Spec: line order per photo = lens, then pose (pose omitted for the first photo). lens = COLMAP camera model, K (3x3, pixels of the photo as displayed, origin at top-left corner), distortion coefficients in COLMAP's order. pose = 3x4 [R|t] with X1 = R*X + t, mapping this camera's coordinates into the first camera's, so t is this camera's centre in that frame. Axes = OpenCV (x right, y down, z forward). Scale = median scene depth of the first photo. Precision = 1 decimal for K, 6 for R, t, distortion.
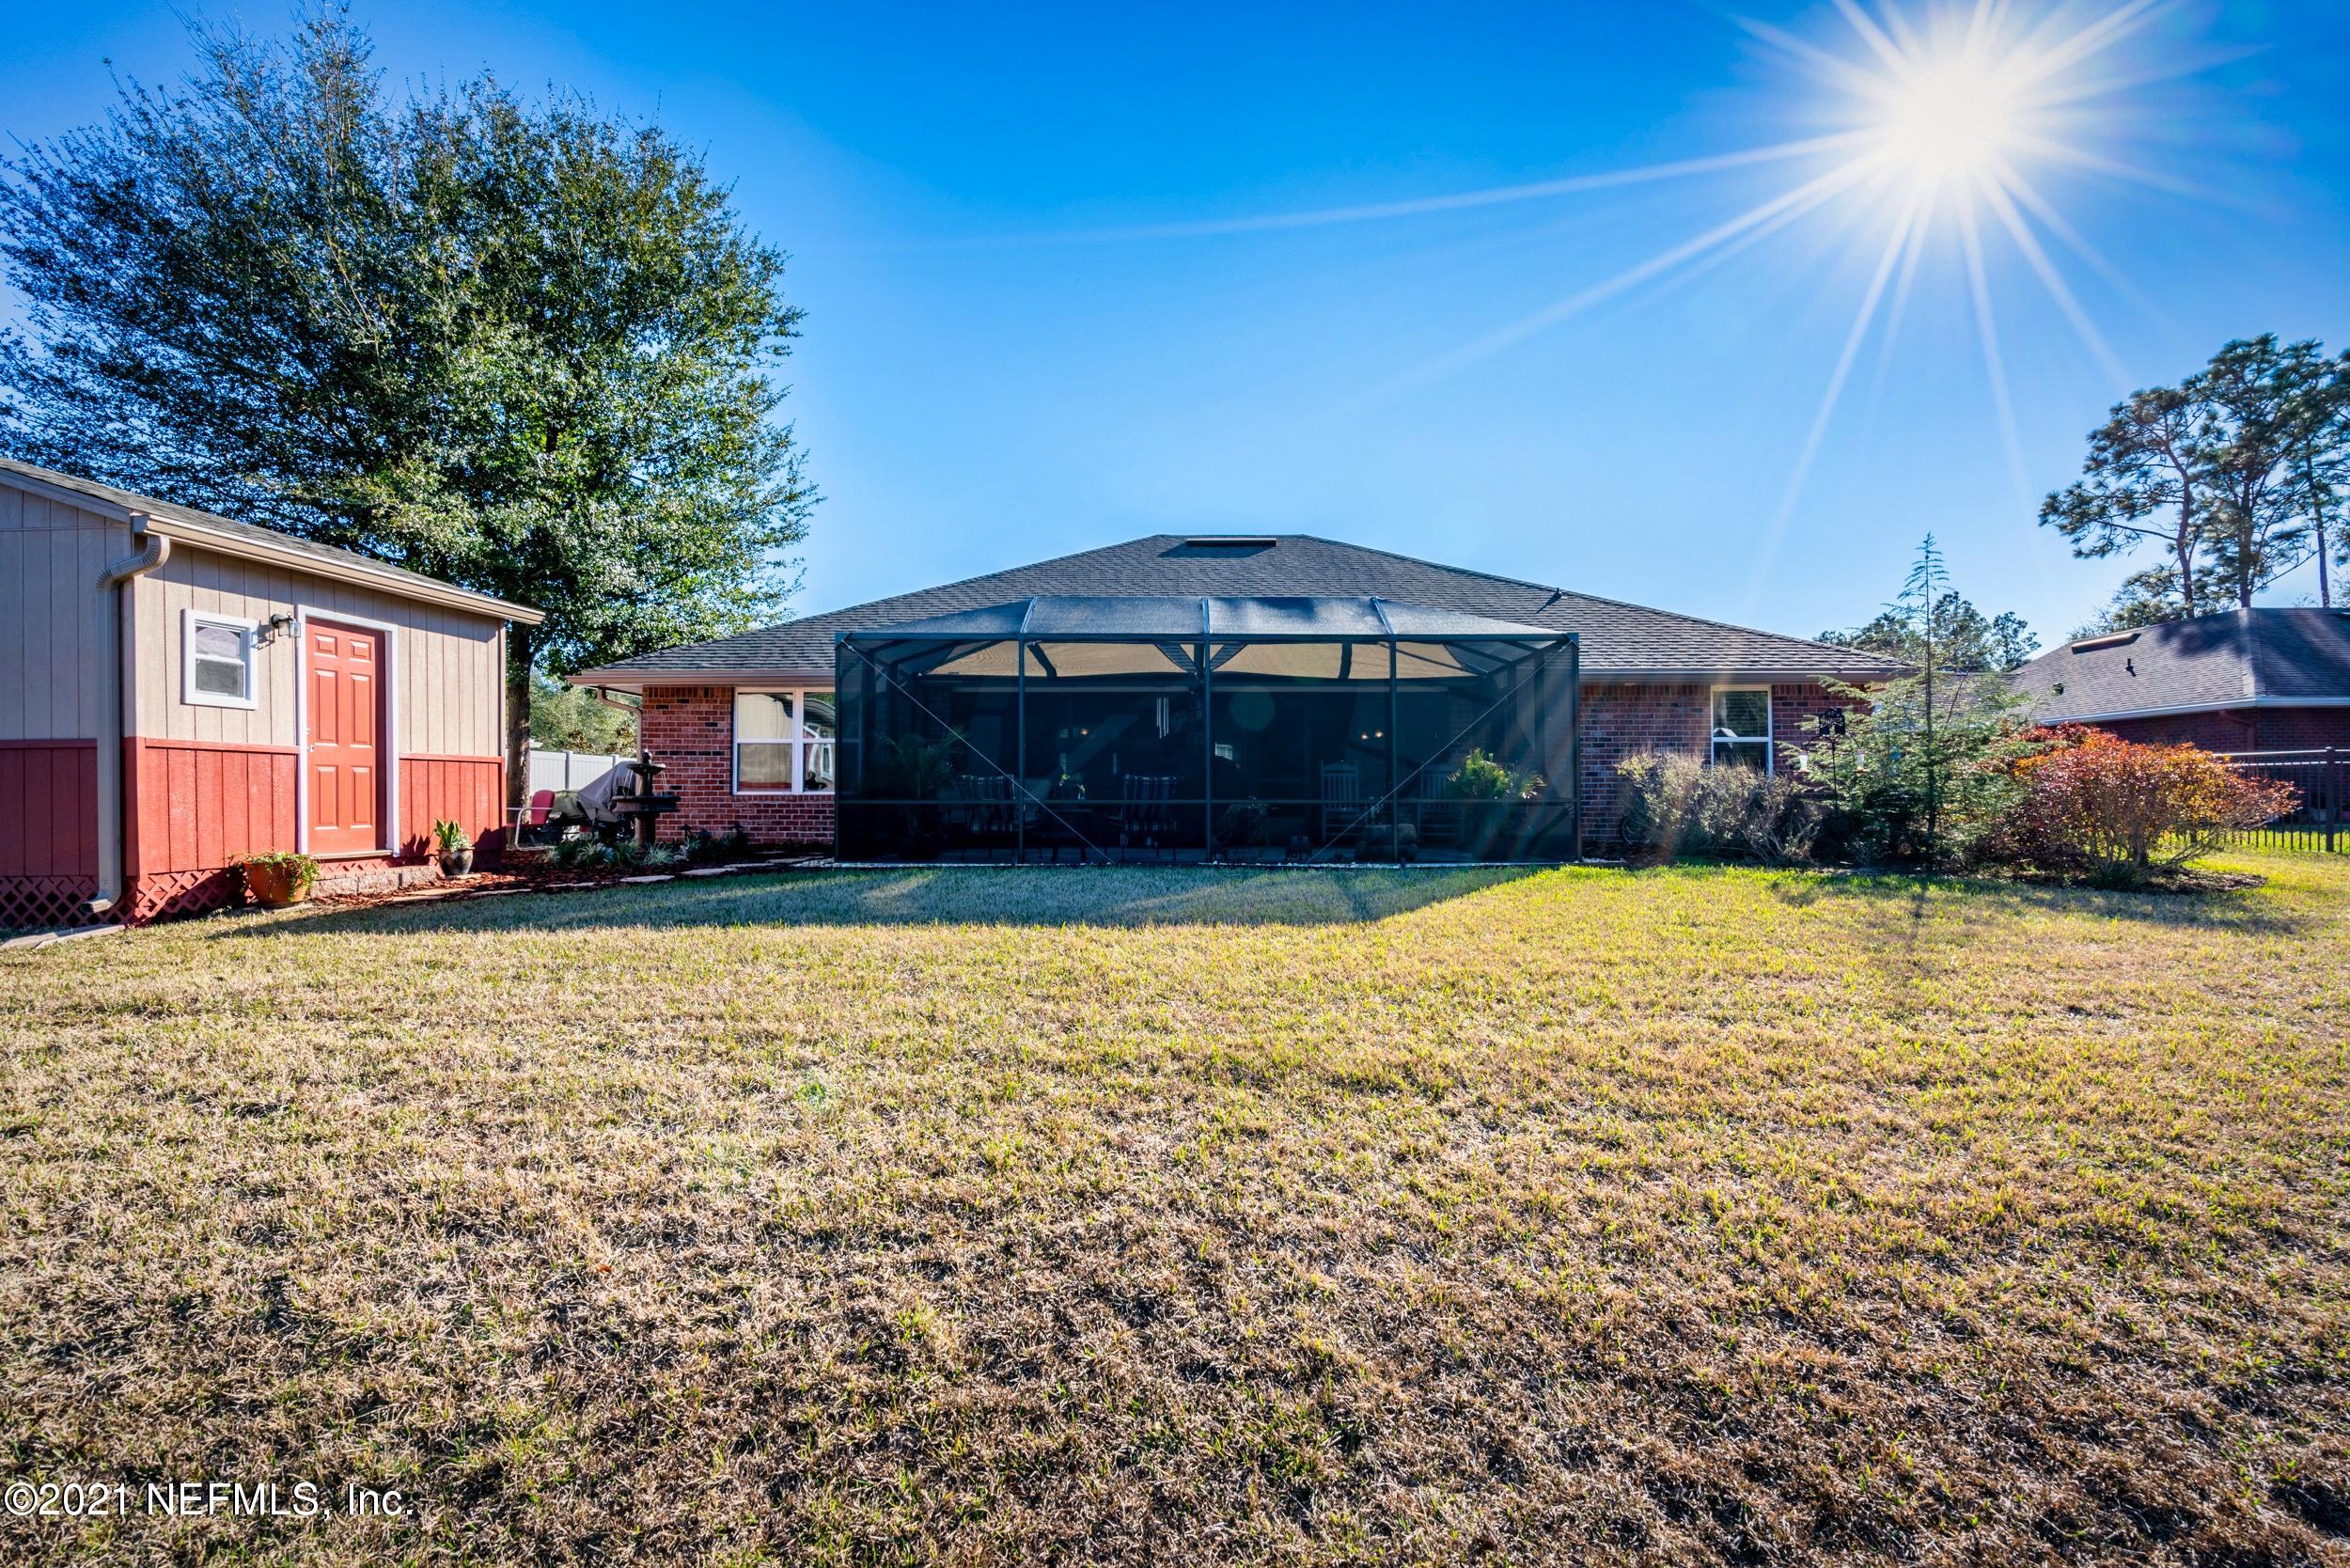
lens RADIAL K [[1066.2, 0, 1174.1], [0, 1066.2, 771.2], [0, 0, 1]] dist [0.001715, -0.000091]
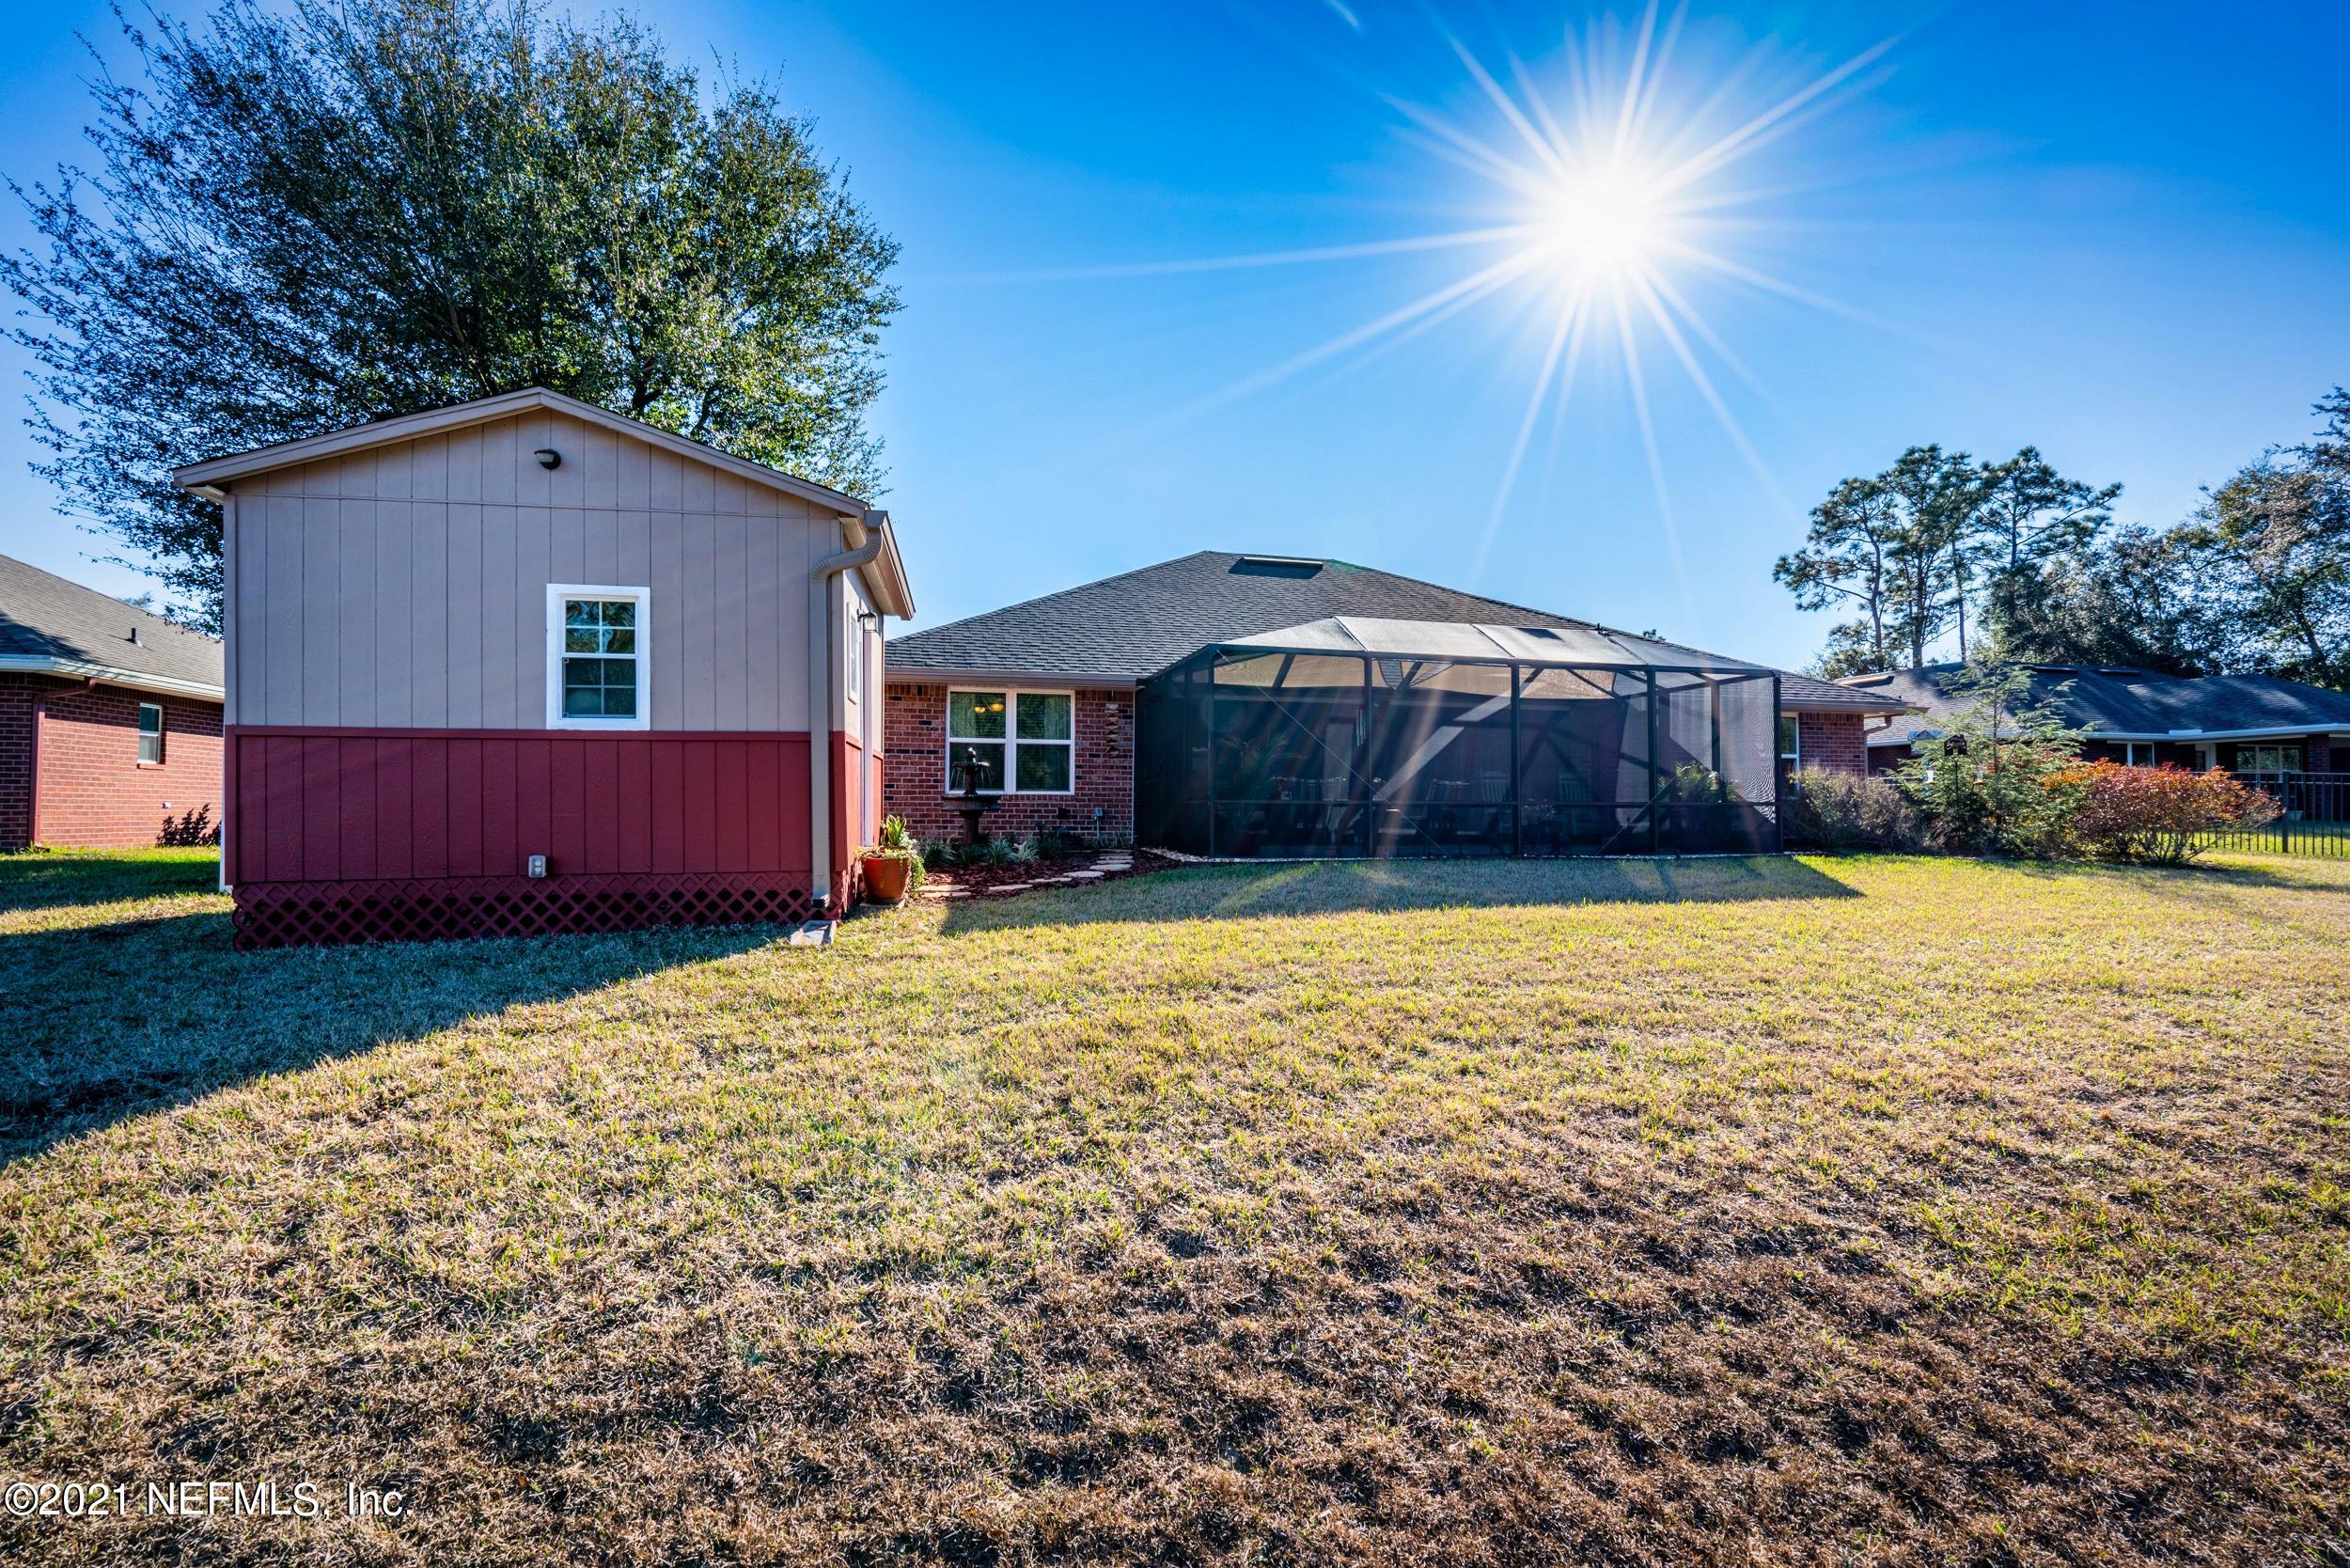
lens RADIAL K [[1066.2, 0, 1153.2], [0, 1066.2, 768.0], [0, 0, 1]] dist [0.001715, -0.000091]
pose [[0.968242, 0.014866, 0.249573, -0.469810], [-0.013669, 0.999885, -0.006526, 0.002328], [-0.249642, 0.002908, 0.968334, -0.016010]]
